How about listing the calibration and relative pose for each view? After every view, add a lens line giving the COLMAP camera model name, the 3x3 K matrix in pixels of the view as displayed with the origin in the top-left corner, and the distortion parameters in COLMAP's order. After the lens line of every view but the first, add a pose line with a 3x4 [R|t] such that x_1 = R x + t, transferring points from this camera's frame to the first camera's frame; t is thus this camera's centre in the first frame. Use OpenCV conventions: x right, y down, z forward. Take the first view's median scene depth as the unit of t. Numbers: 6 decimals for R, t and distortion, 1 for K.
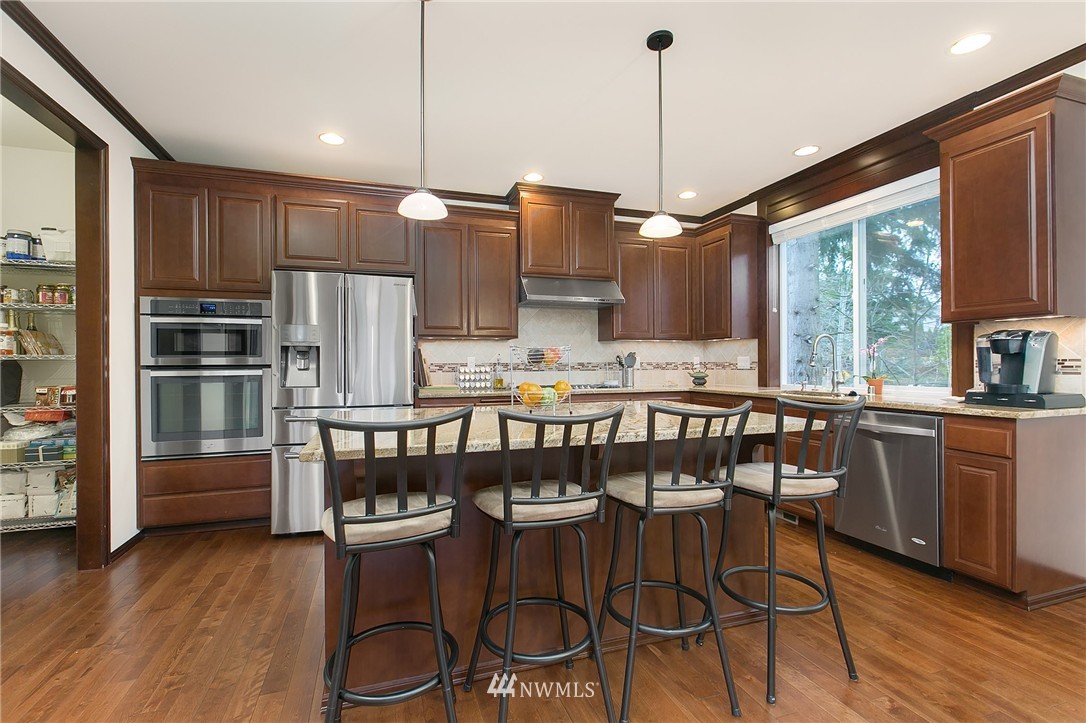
lens RADIAL K [[490.1, 0, 538.1], [0, 490.1, 360.0], [0, 0, 1]] dist [-0.000605, -0.000024]
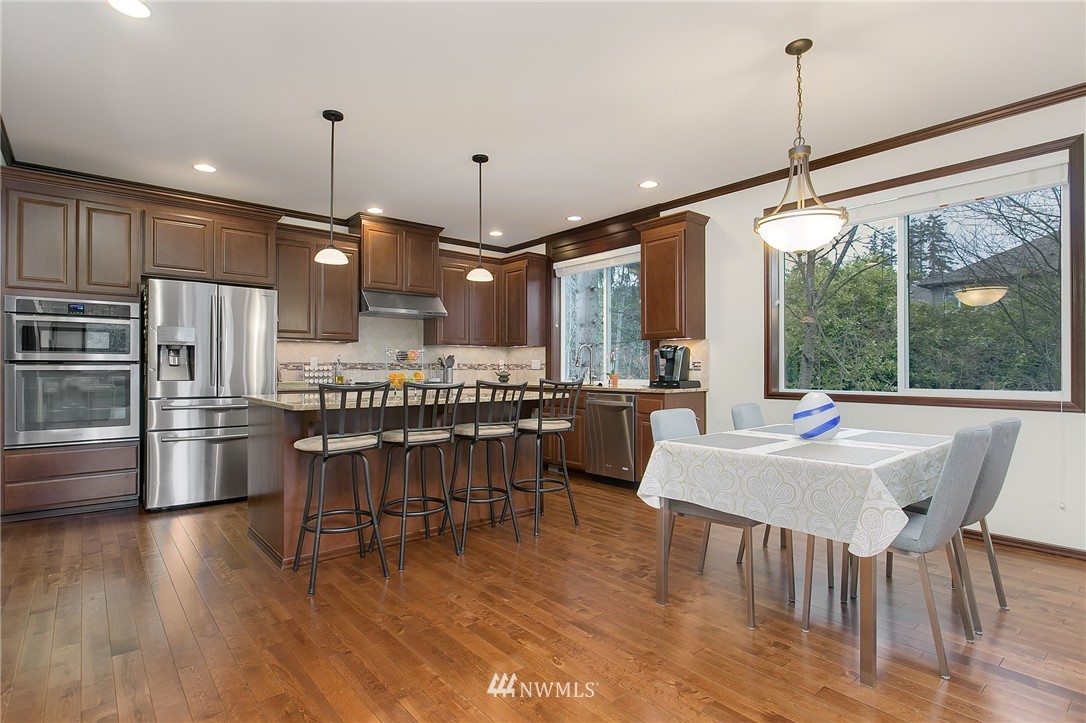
lens RADIAL K [[548.1, 0, 541.6], [0, 548.1, 368.4], [0, 0, 1]] dist [0.001296, 0.000357]
pose [[0.927085, 0.006073, 0.374803, -0.136578], [-0.008287, 0.999956, 0.004297, 0.011190], [-0.374760, -0.007089, 0.927095, -0.431867]]
